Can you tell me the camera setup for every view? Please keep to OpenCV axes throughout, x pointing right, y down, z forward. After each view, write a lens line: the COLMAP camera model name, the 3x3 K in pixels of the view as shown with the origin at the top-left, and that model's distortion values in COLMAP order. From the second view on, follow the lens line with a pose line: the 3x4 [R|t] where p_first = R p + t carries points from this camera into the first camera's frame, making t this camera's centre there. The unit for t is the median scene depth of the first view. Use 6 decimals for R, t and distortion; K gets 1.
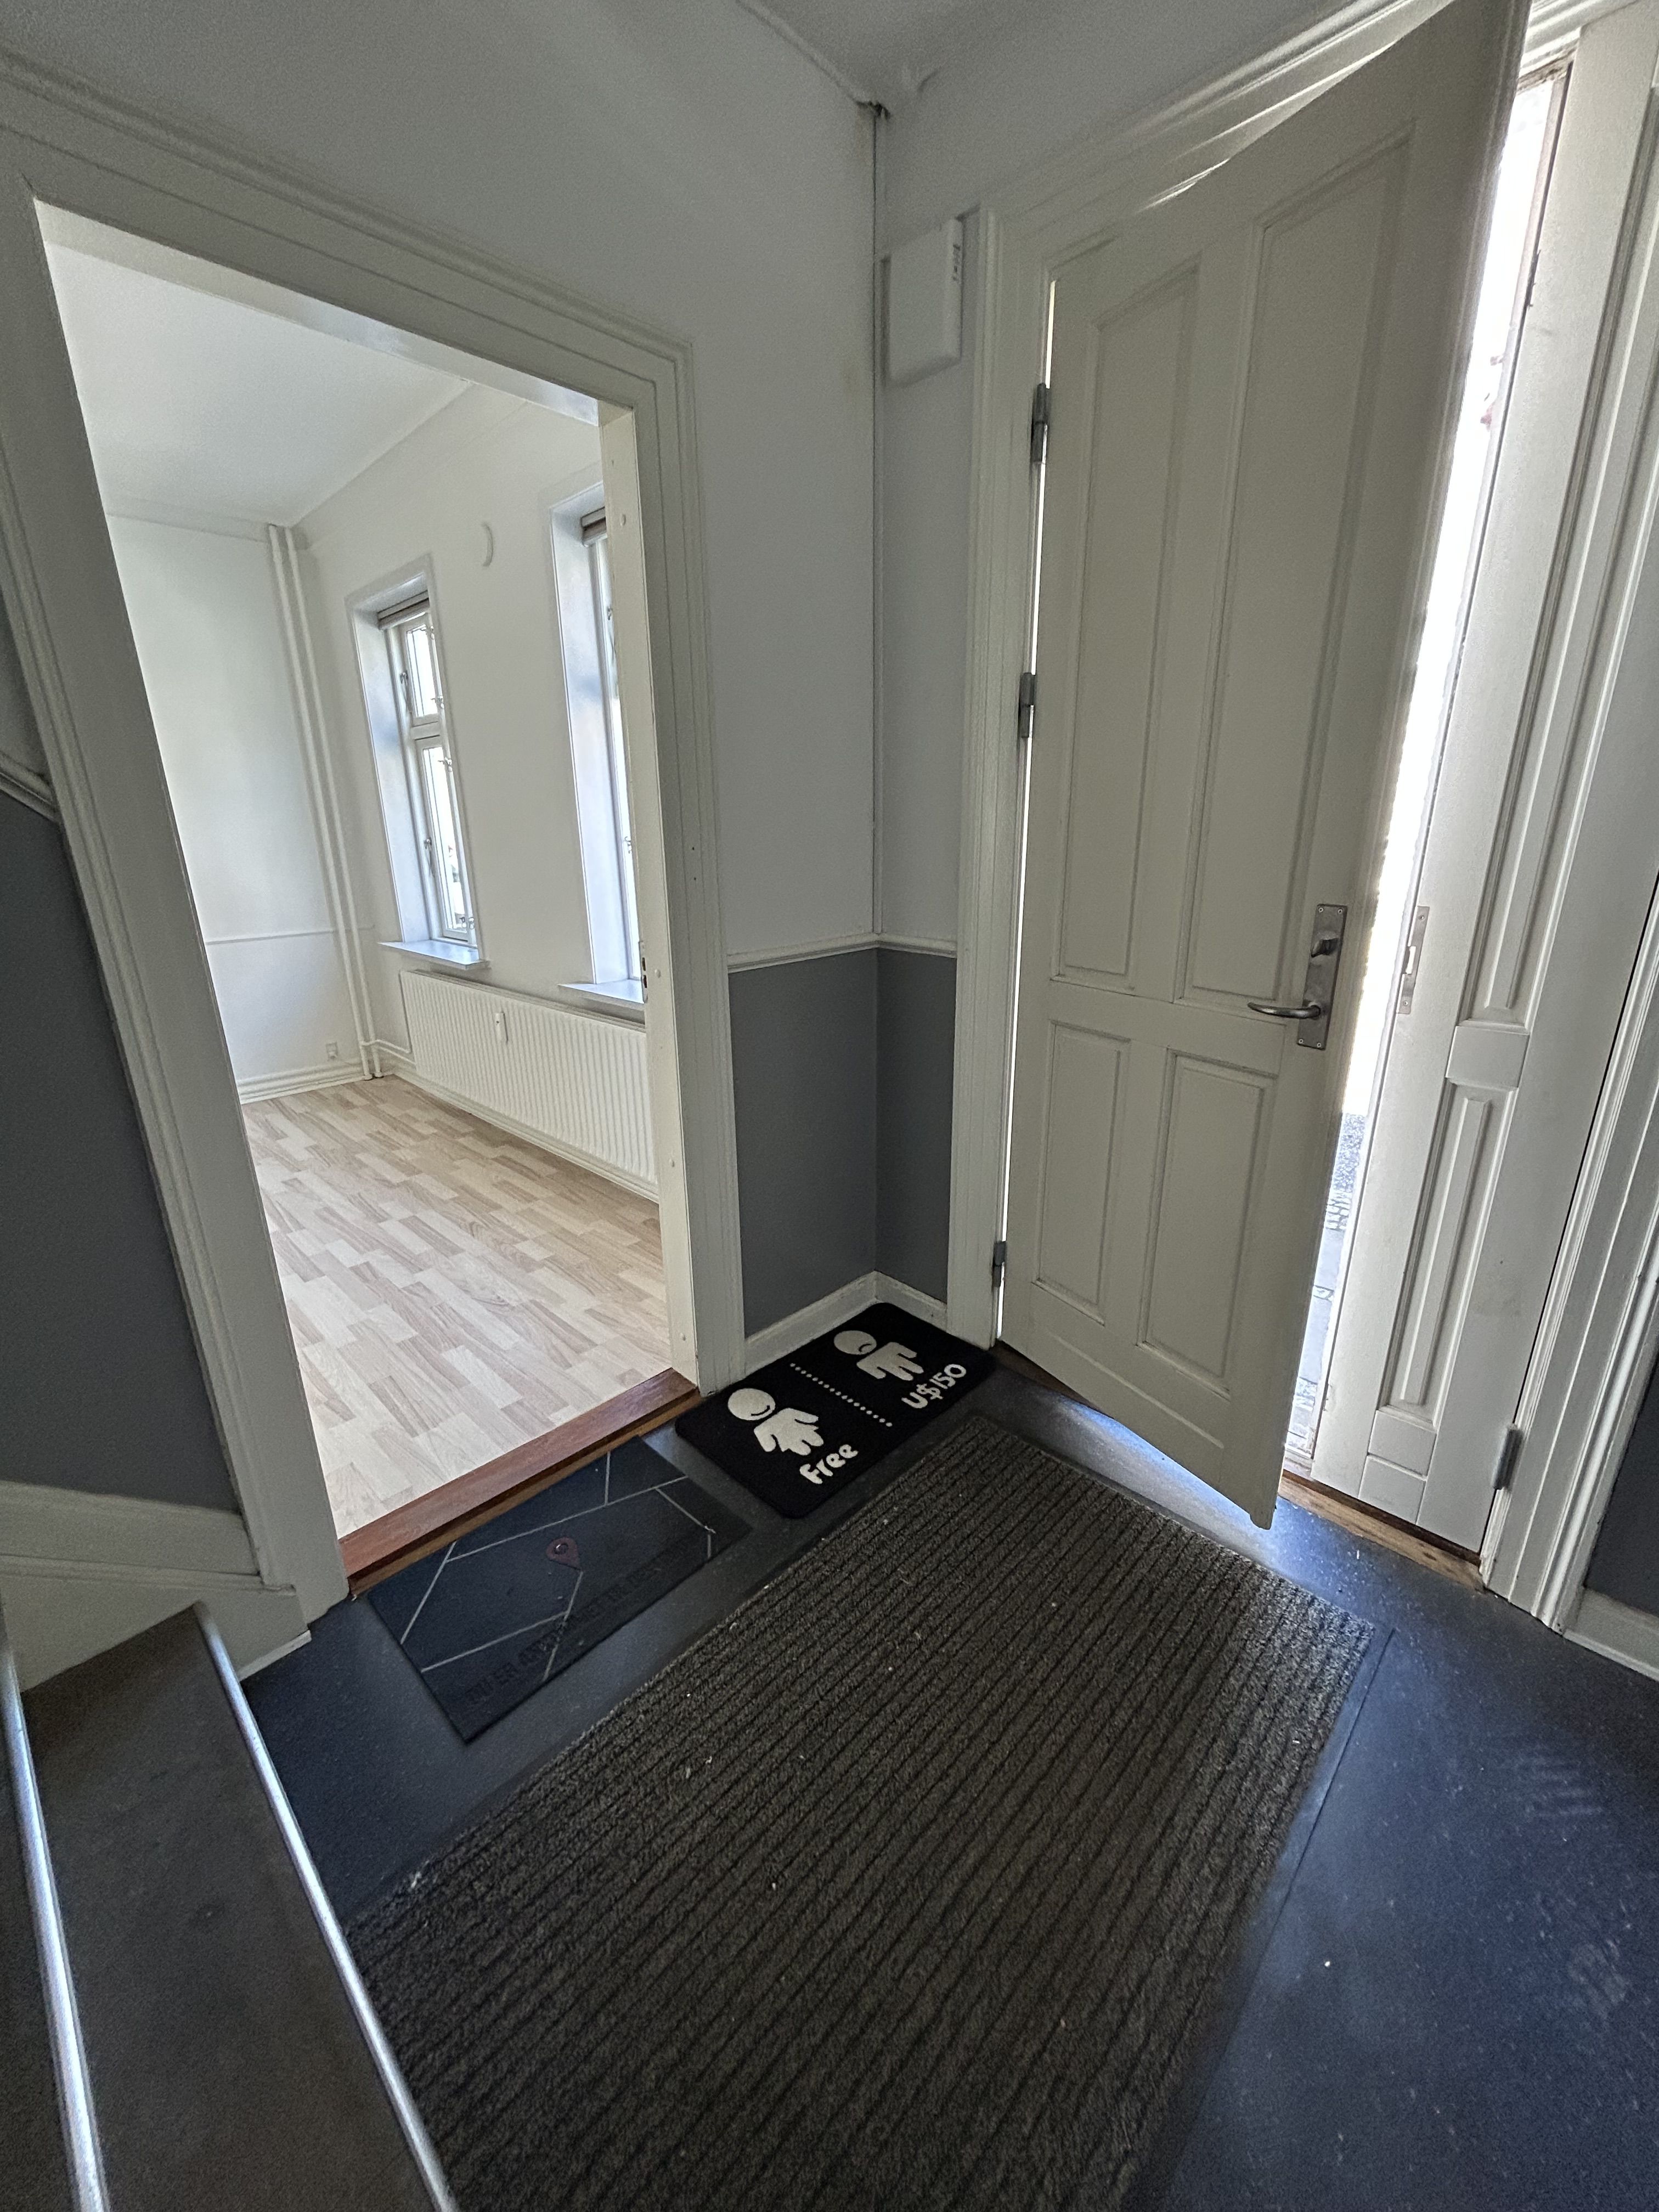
lens RADIAL K [[888.8, 0, 829.6], [0, 888.8, 1100.4], [0, 0, 1]] dist [-0.000476, -0.000004]
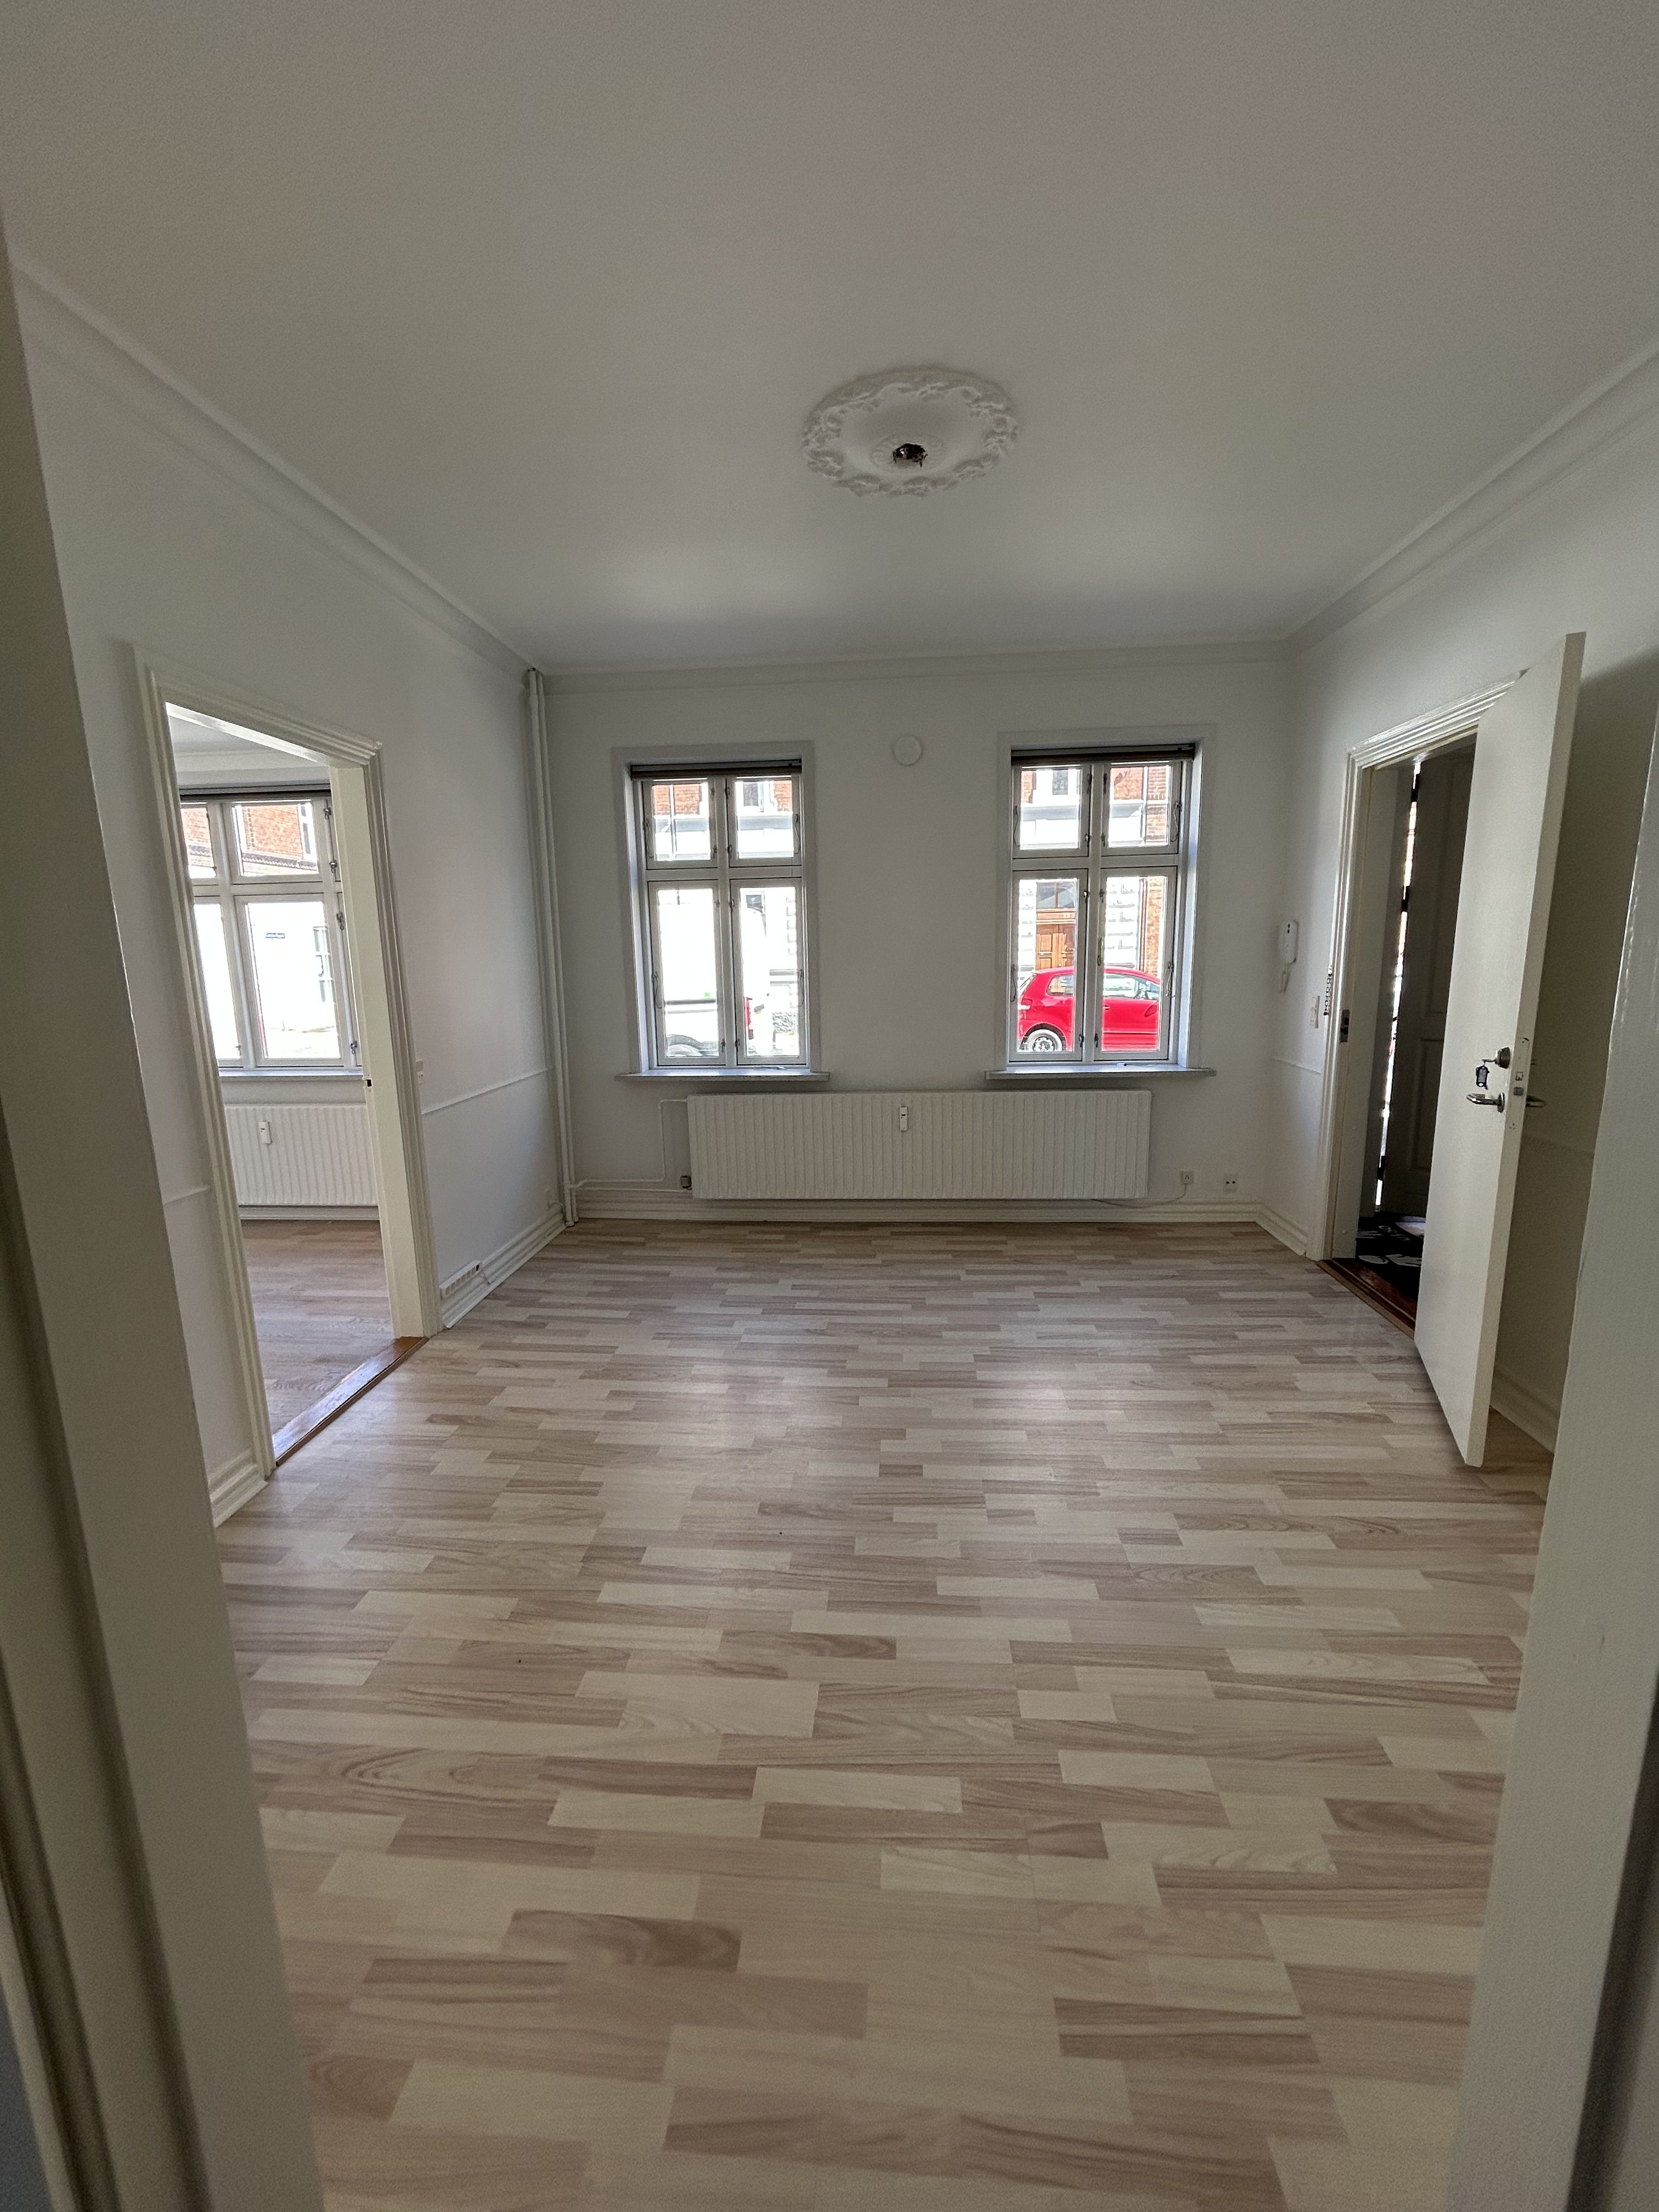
lens RADIAL K [[888.8, 0, 832.5], [0, 888.8, 1109.8], [0, 0, 1]] dist [-0.000476, -0.000004]
pose [[0.766541, -0.116100, 0.631614, -1.154500], [0.204777, 0.976370, -0.069050, -0.028822], [-0.608672, 0.182270, 0.772202, 0.135269]]
